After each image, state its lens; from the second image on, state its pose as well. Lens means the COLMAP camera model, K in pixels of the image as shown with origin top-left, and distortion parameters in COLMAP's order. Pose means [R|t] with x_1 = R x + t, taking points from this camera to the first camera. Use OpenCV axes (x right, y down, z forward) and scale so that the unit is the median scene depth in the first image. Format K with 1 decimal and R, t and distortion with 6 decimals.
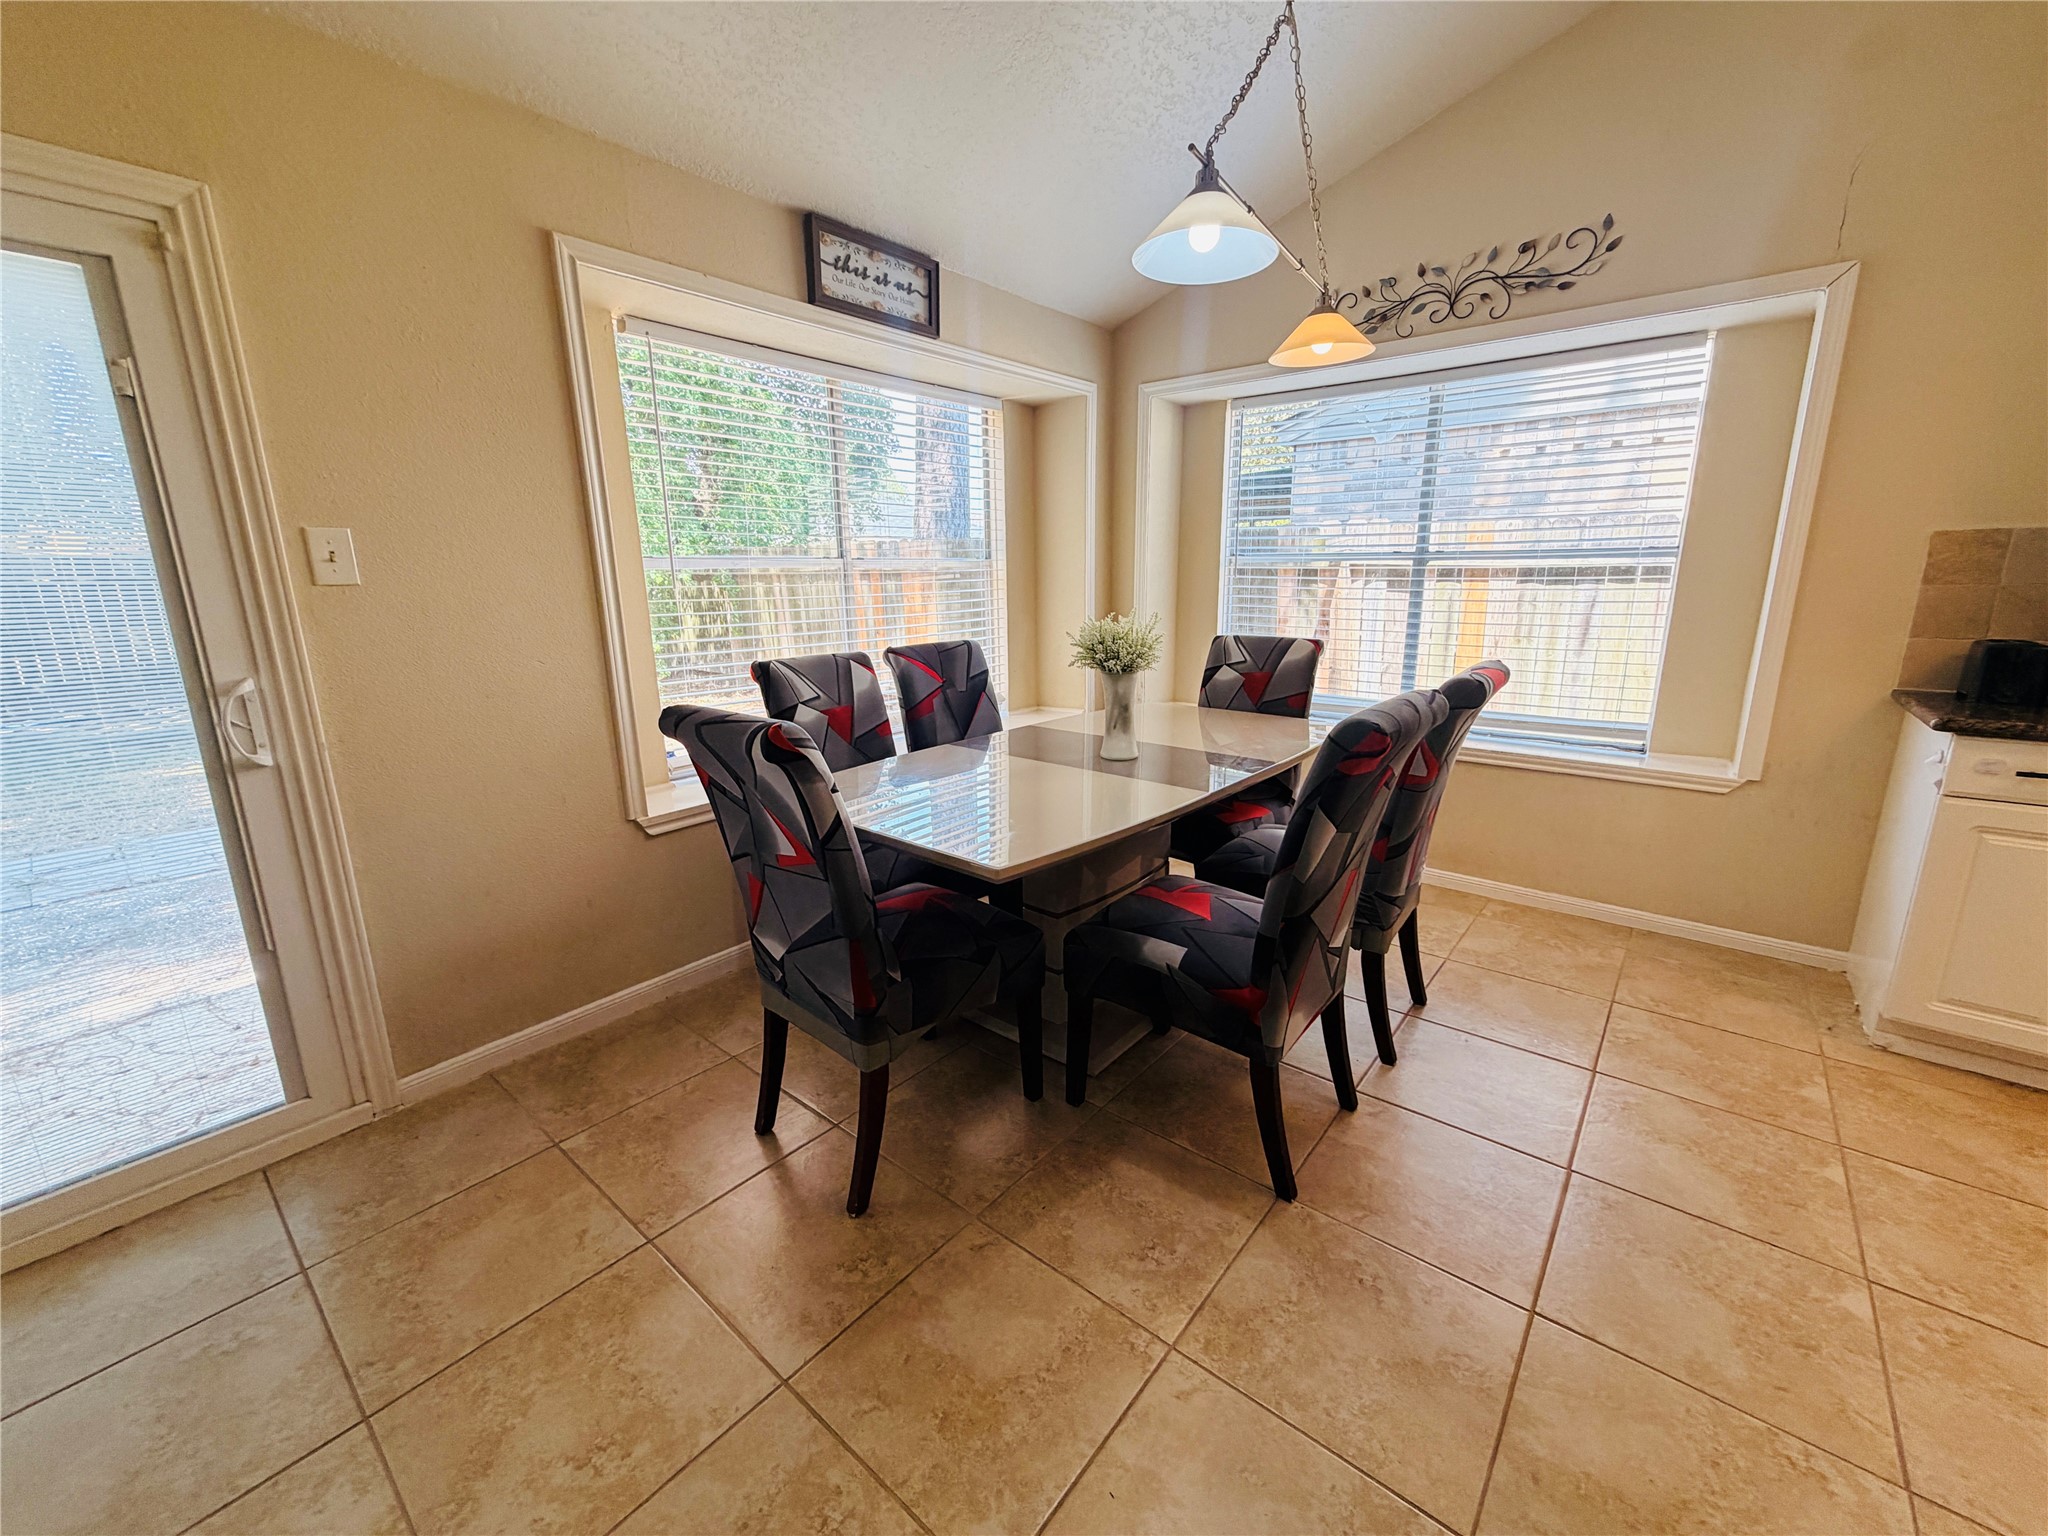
lens RADIAL K [[816.7, 0, 1020.8], [0, 816.7, 763.6], [0, 0, 1]] dist [-0.000536, -0.000904]
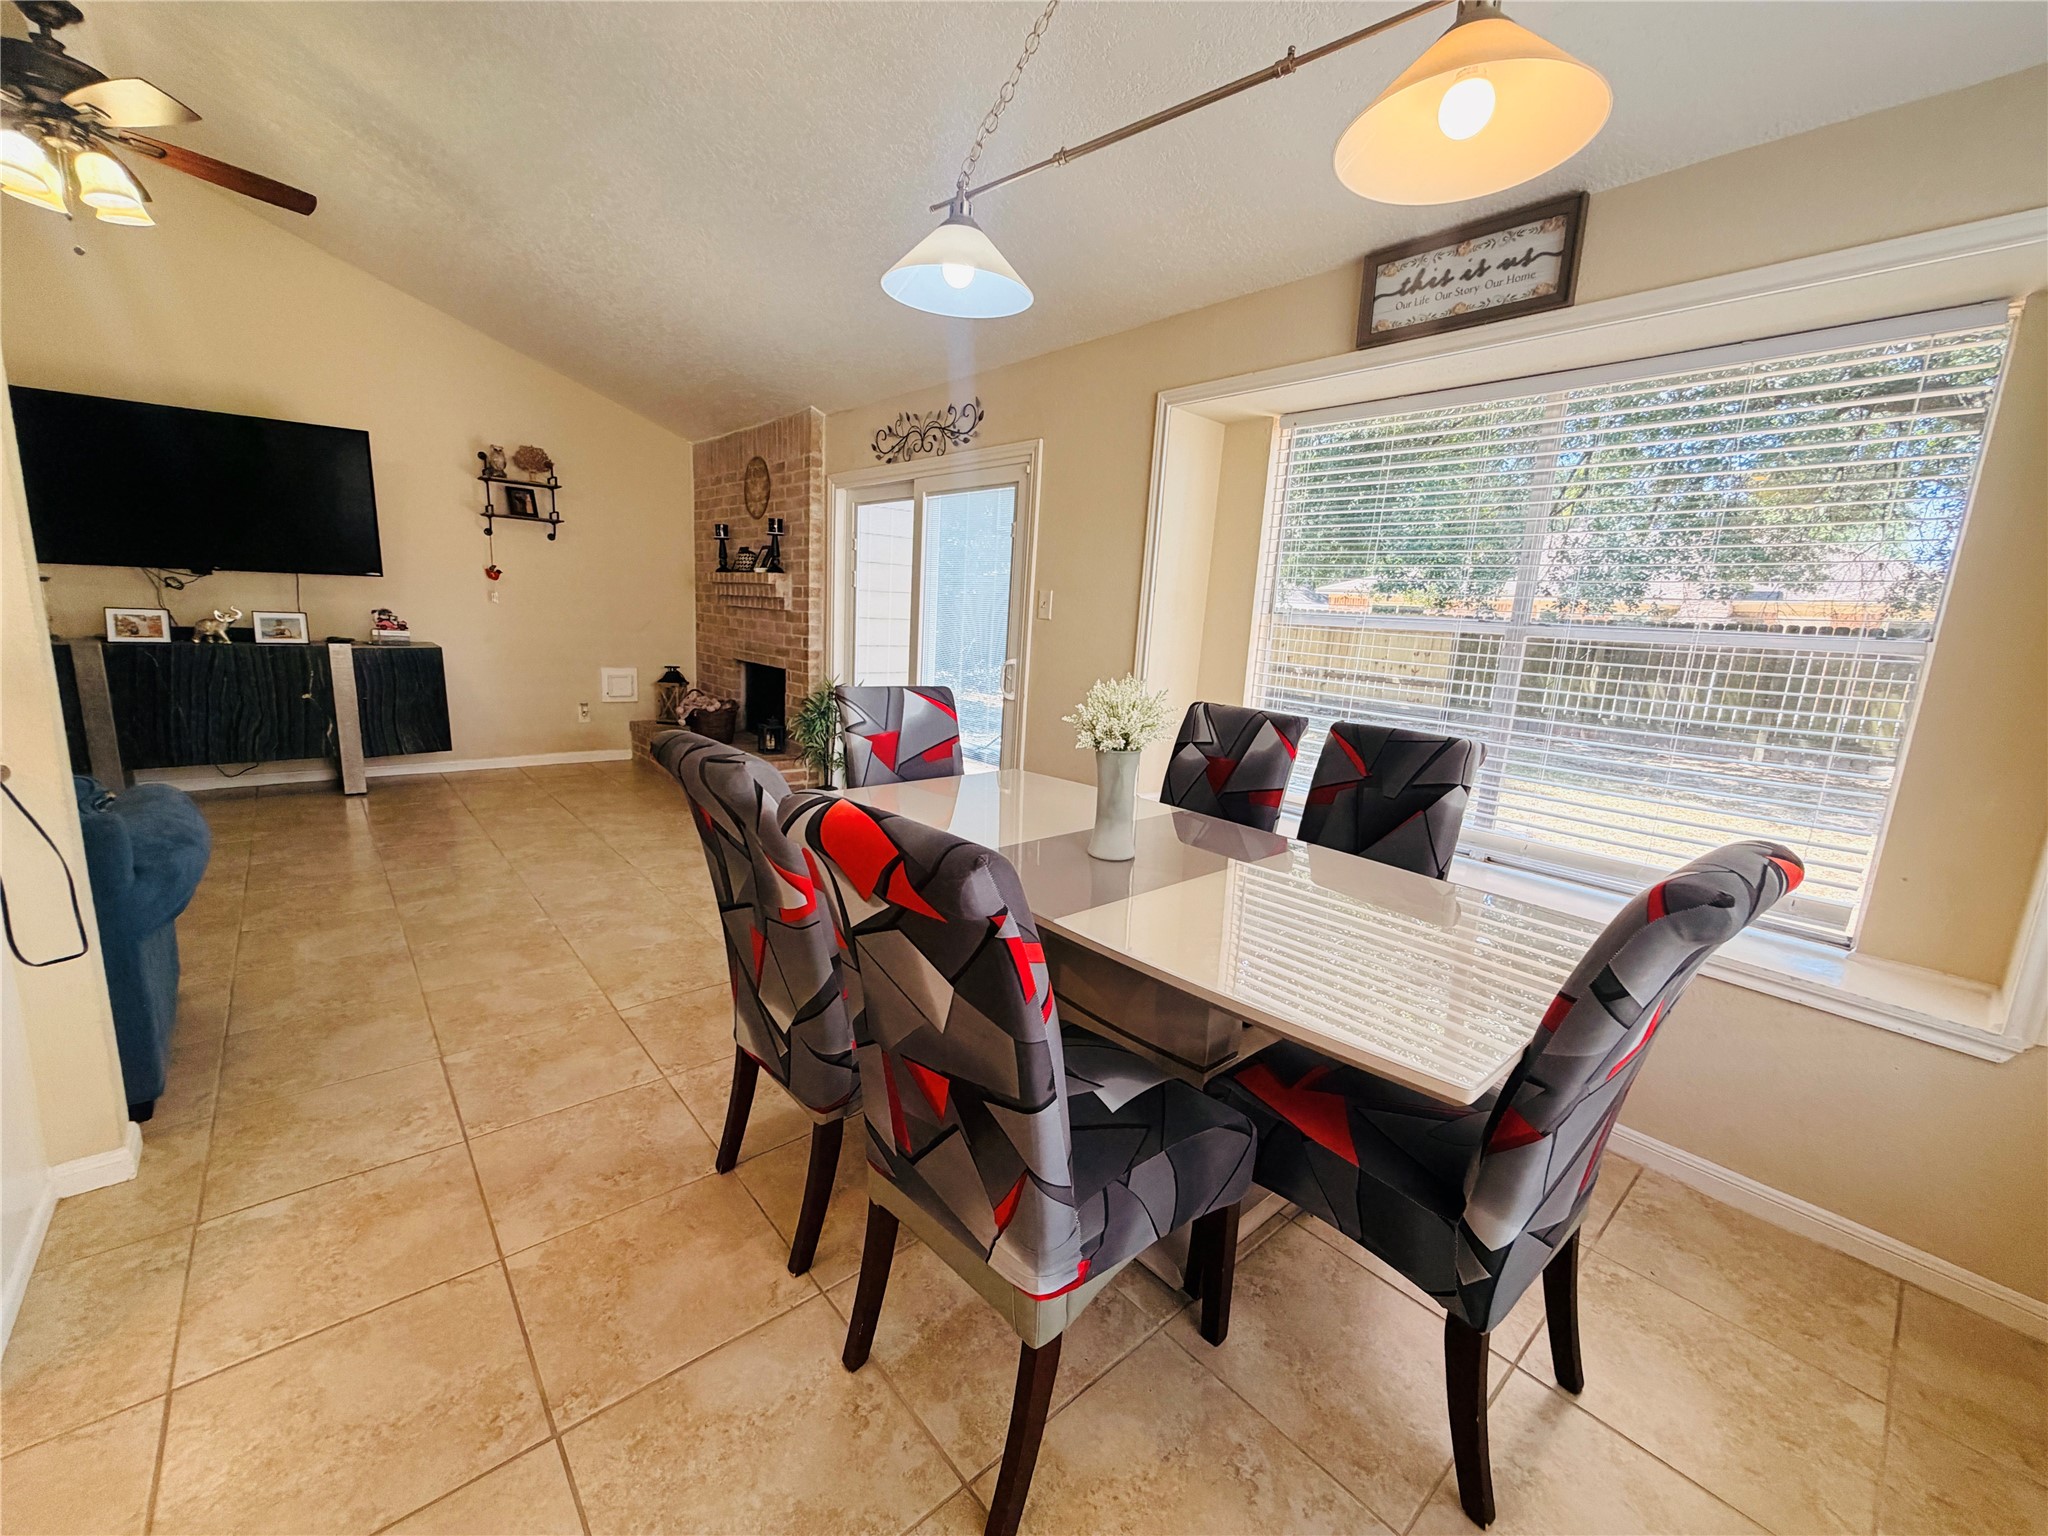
lens RADIAL K [[816.7, 0, 1024.9], [0, 816.7, 767.1], [0, 0, 1]] dist [-0.000536, -0.000904]
pose [[-0.152776, 0.192509, -0.969330, 0.795854], [-0.272067, 0.934750, 0.228522, -0.221459], [0.950073, 0.298635, -0.090432, 0.851953]]
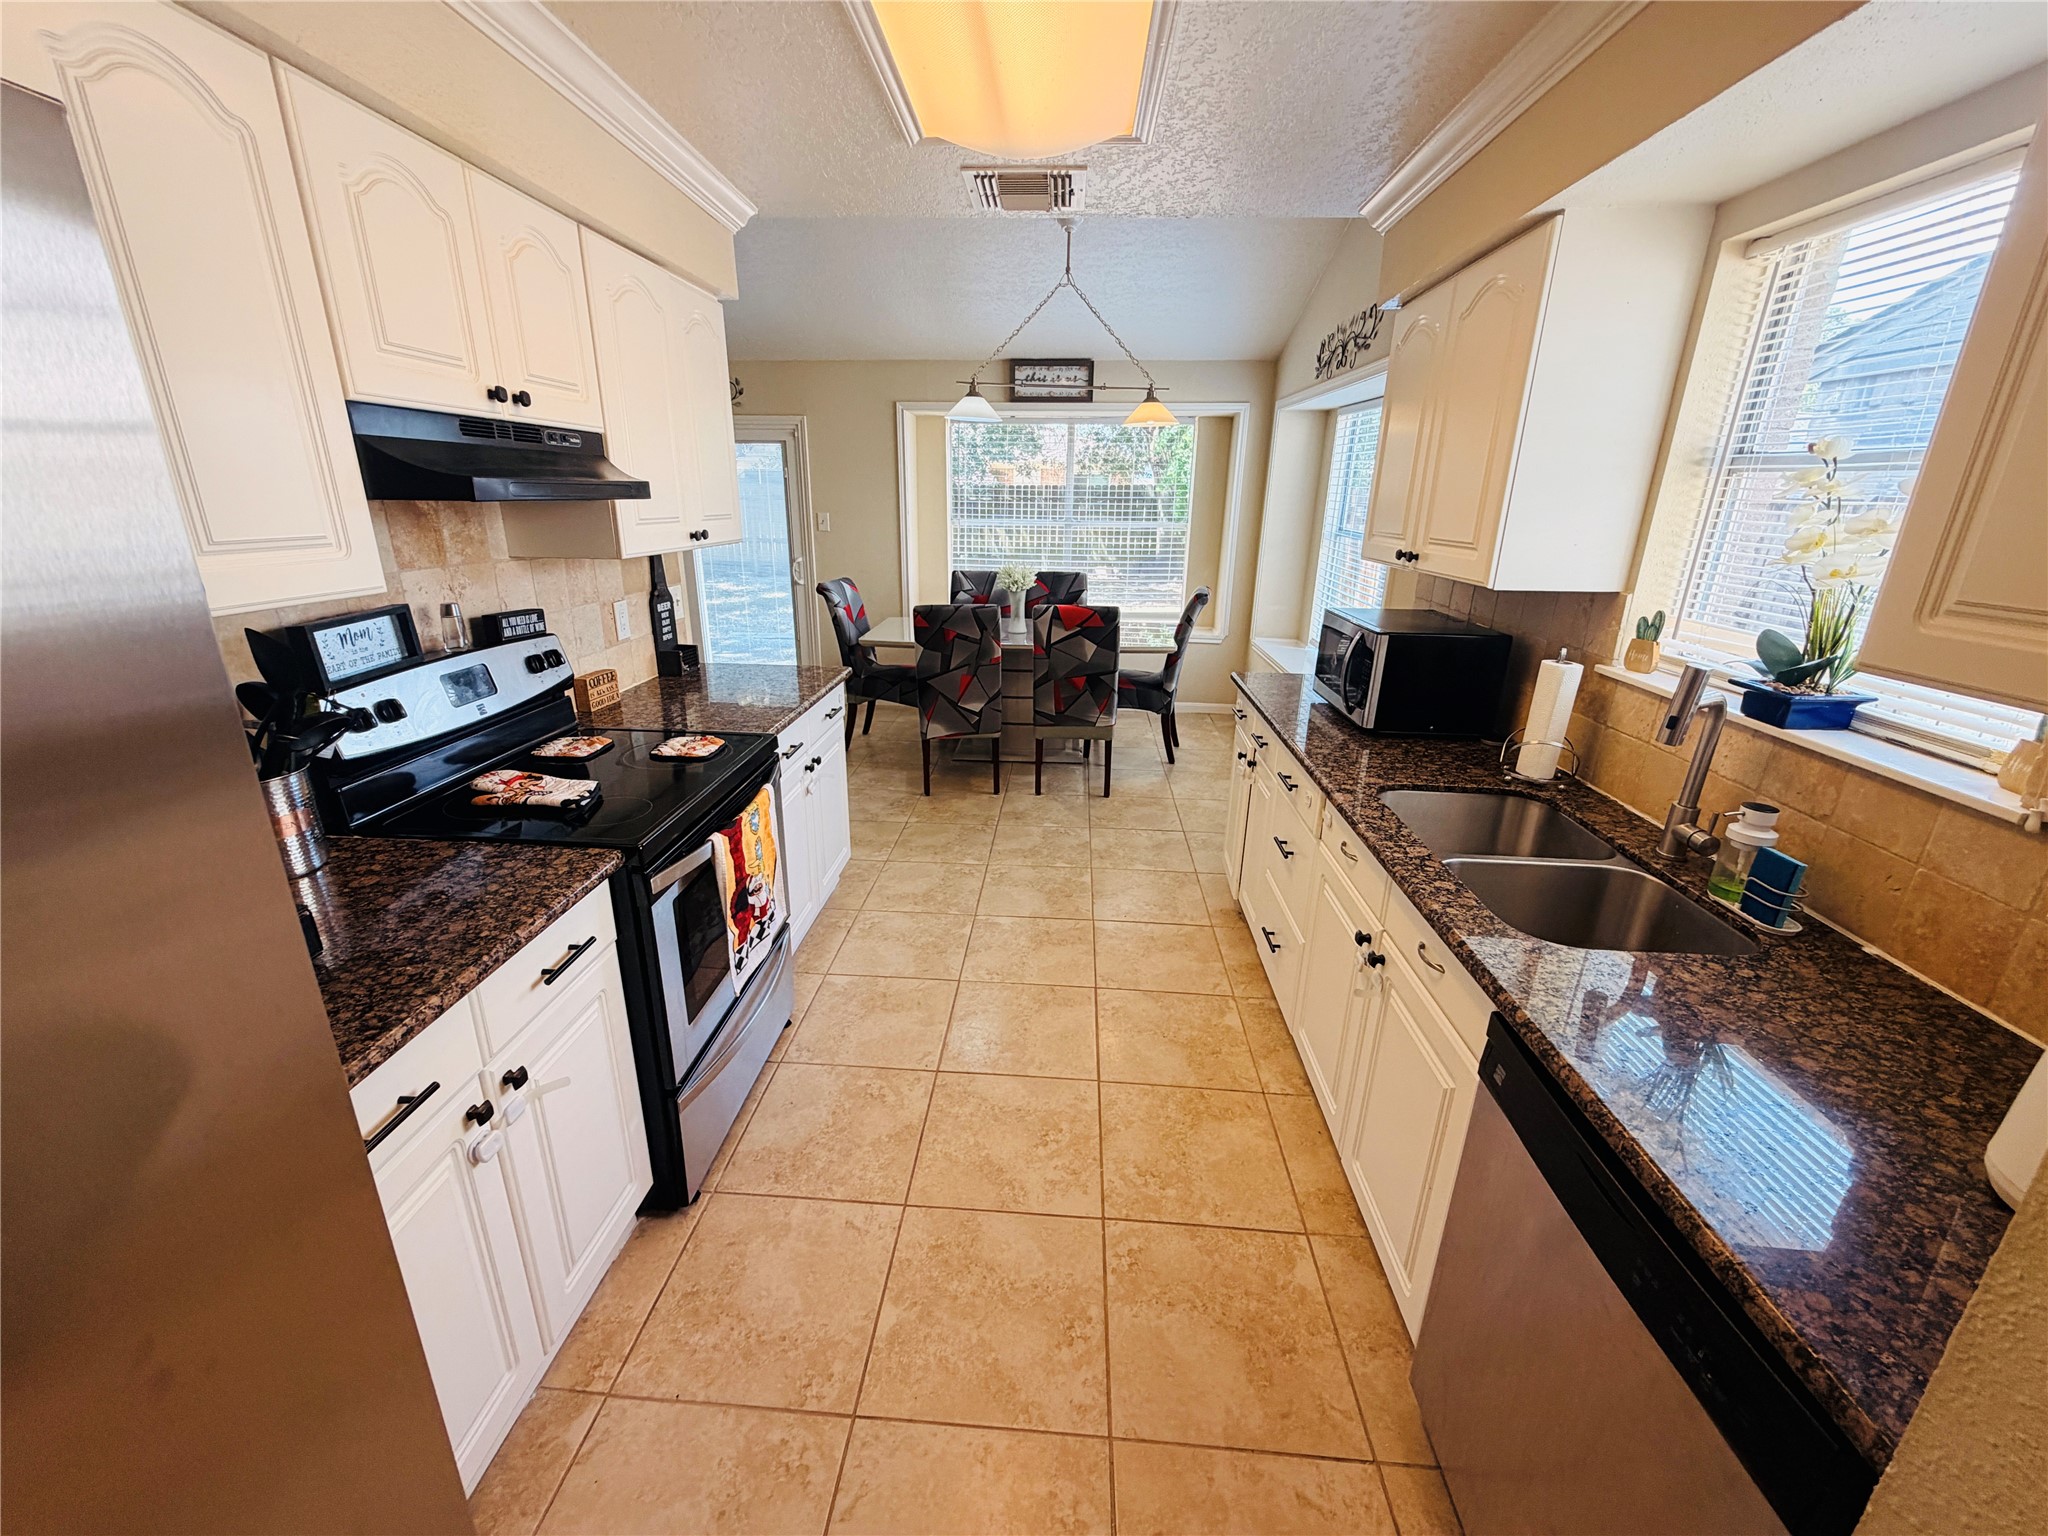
lens RADIAL K [[816.7, 0, 1022.5], [0, 816.7, 762.6], [0, 0, 1]] dist [-0.000536, -0.000904]
pose [[0.594175, 0.276182, -0.755433, 1.587464], [-0.201710, 0.960353, 0.192448, -0.081729], [0.778633, 0.038030, 0.626326, -0.254175]]
